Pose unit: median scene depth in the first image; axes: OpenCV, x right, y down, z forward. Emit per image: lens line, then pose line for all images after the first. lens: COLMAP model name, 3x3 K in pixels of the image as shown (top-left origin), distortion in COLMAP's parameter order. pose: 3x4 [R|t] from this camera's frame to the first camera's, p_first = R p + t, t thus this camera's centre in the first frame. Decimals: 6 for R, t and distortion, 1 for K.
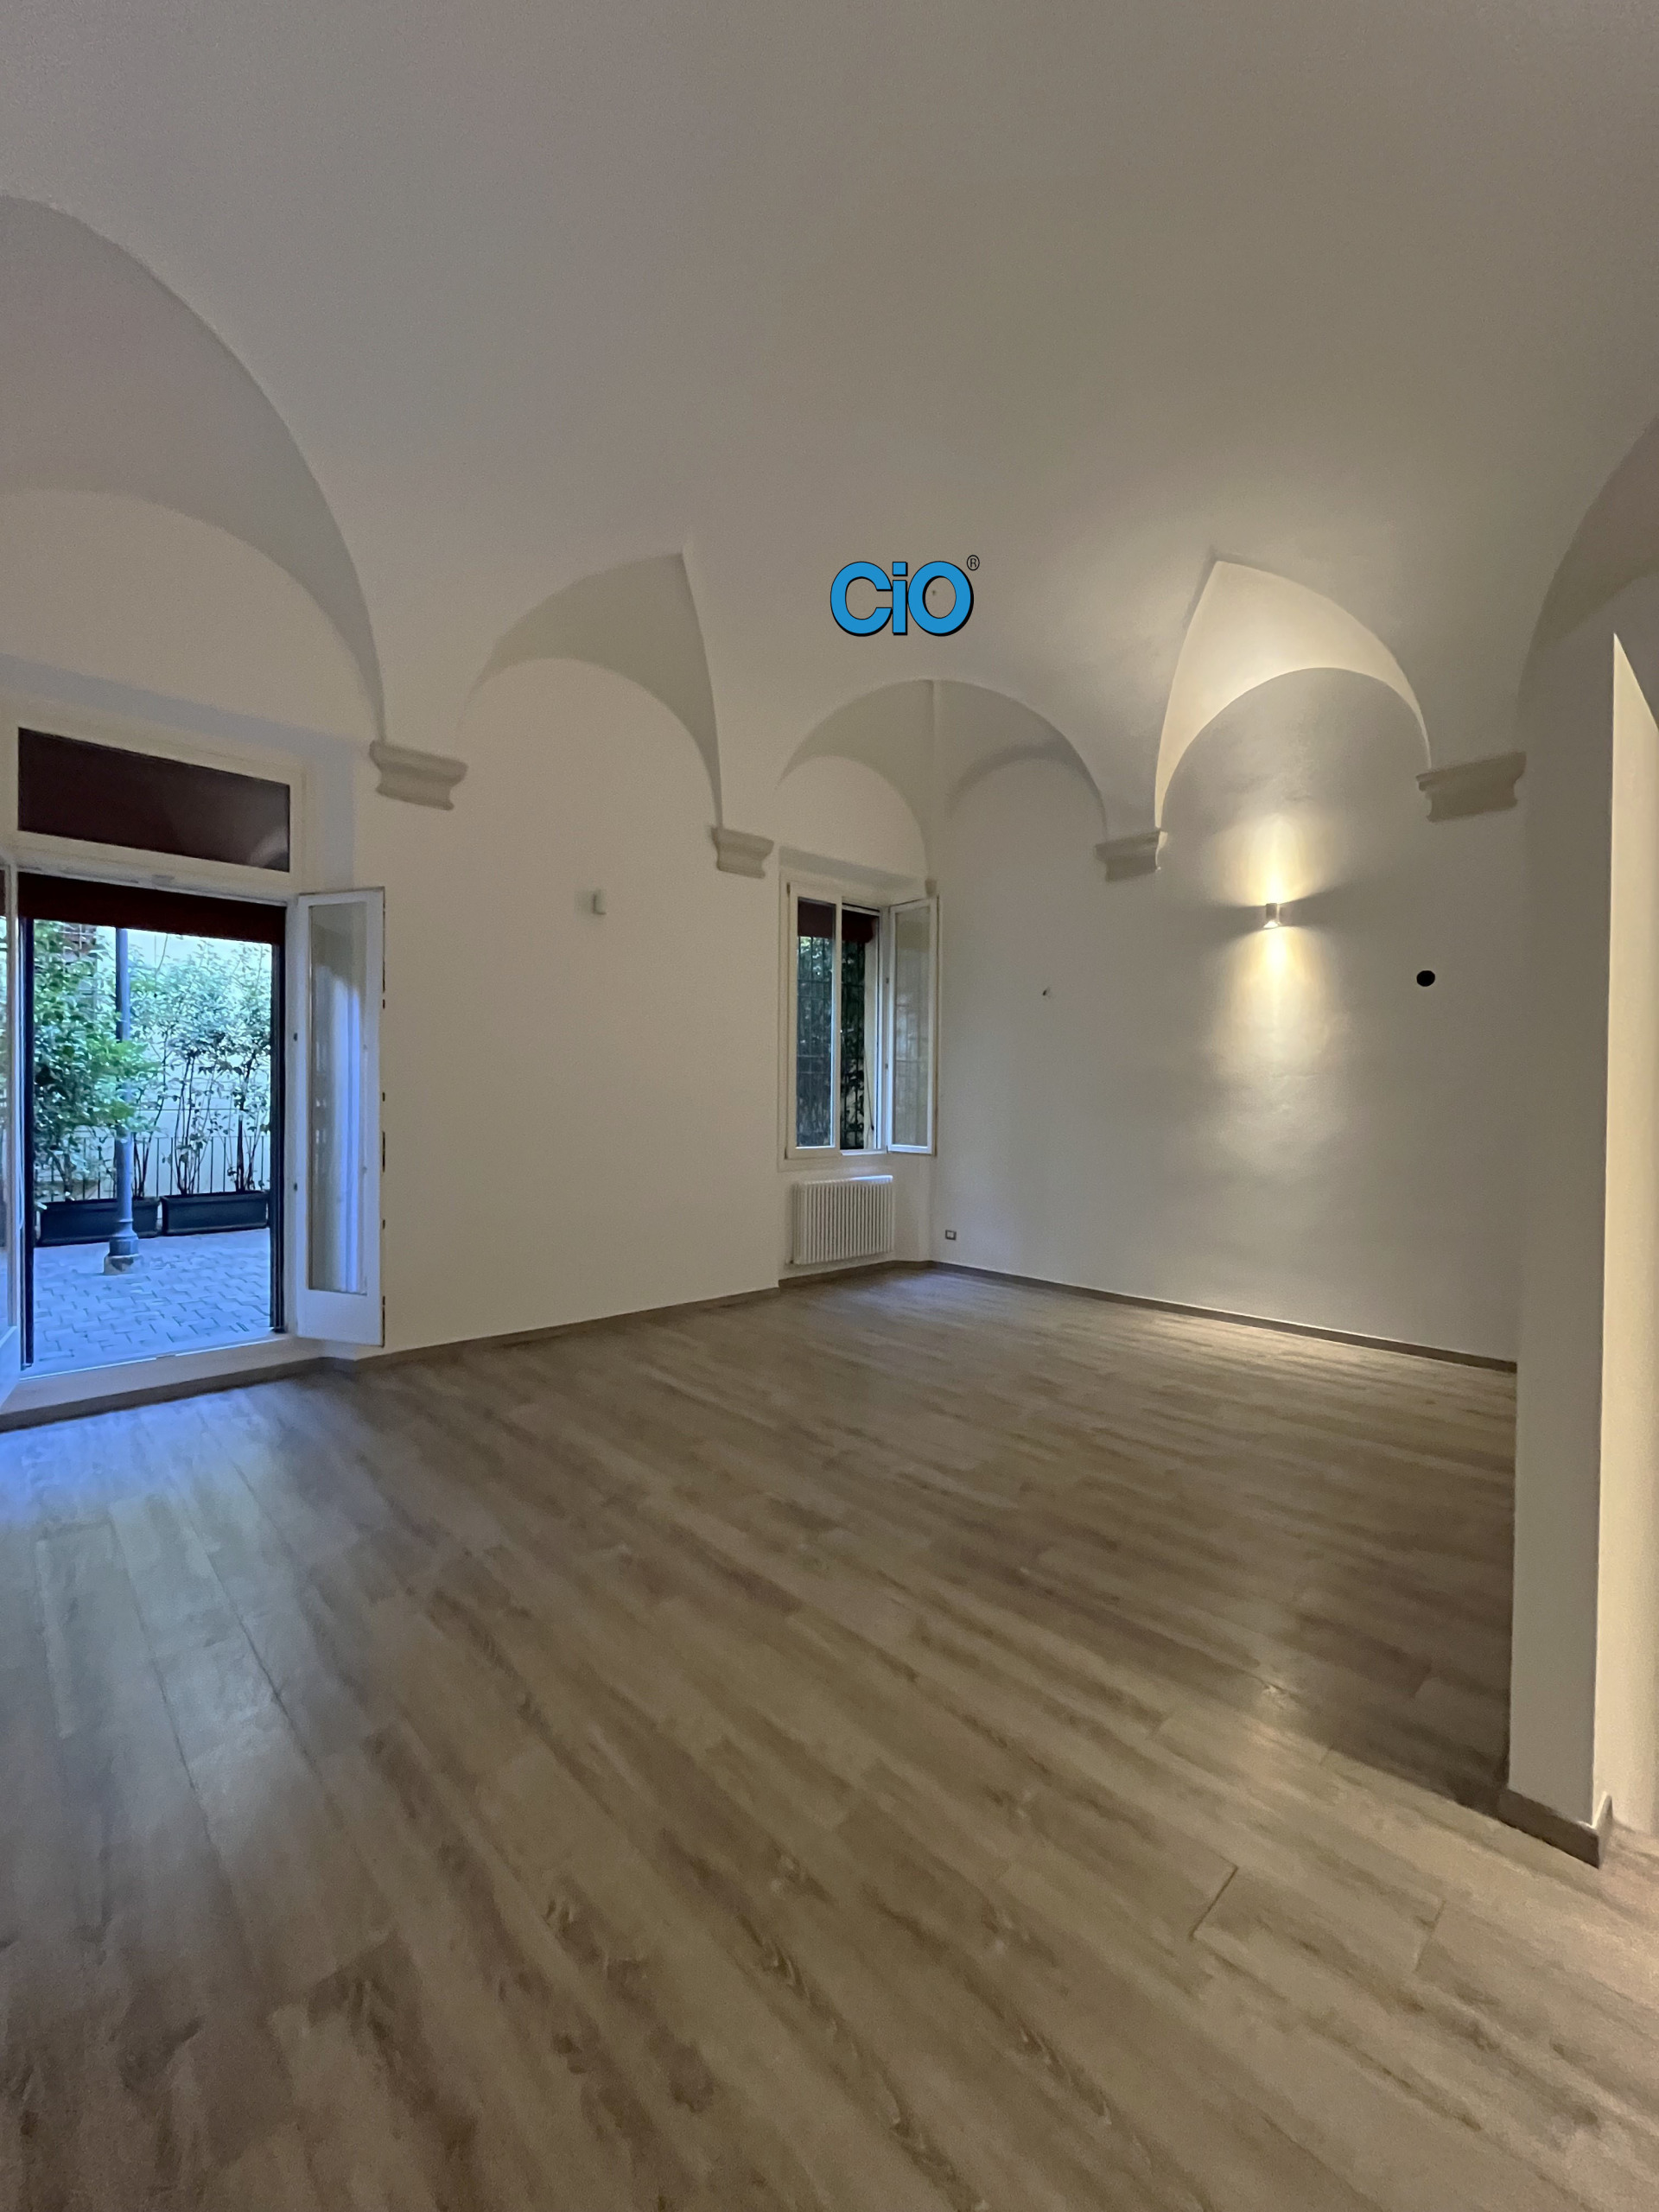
lens RADIAL K [[900.0, 0, 833.7], [0, 900.0, 1103.7], [0, 0, 1]] dist [-0.004523, 0.000988]
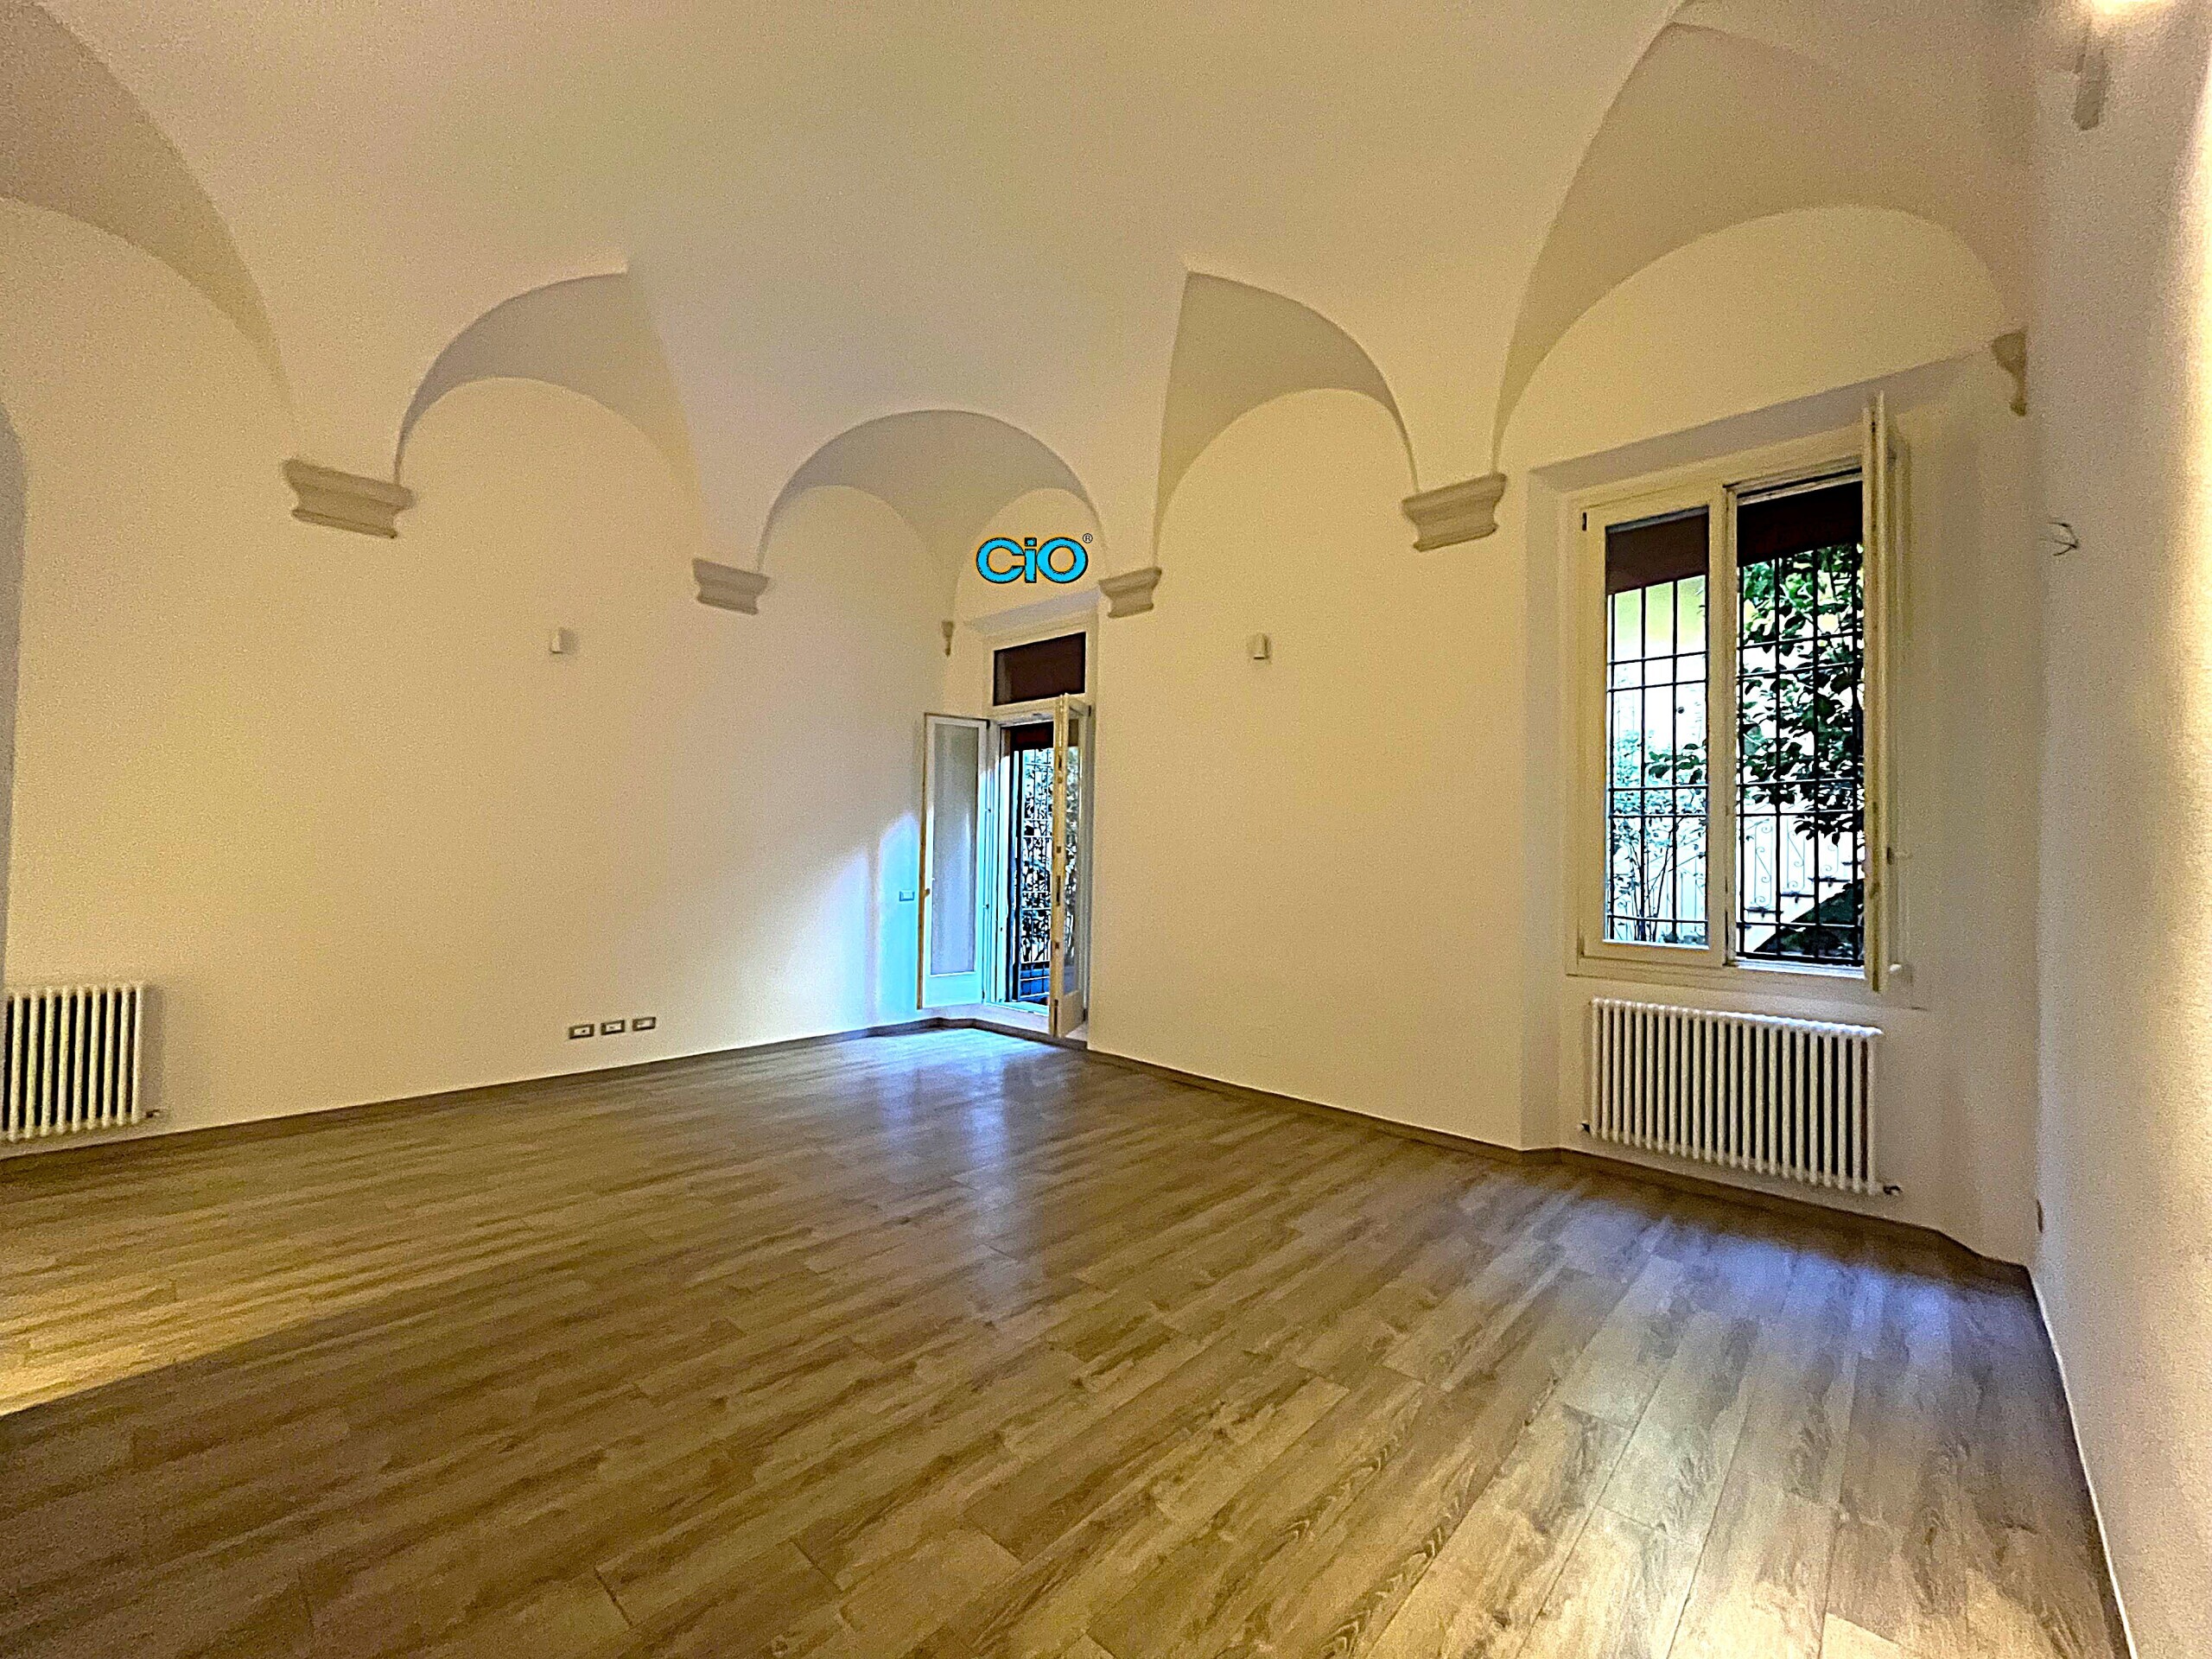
lens RADIAL K [[900.0, 0, 1099.3], [0, 900.0, 828.6], [0, 0, 1]] dist [-0.004523, 0.000988]
pose [[0.067133, -0.029875, -0.997297, 1.050682], [-0.025224, 0.999181, -0.031629, 0.002586], [0.997425, 0.027279, 0.066324, 1.208950]]
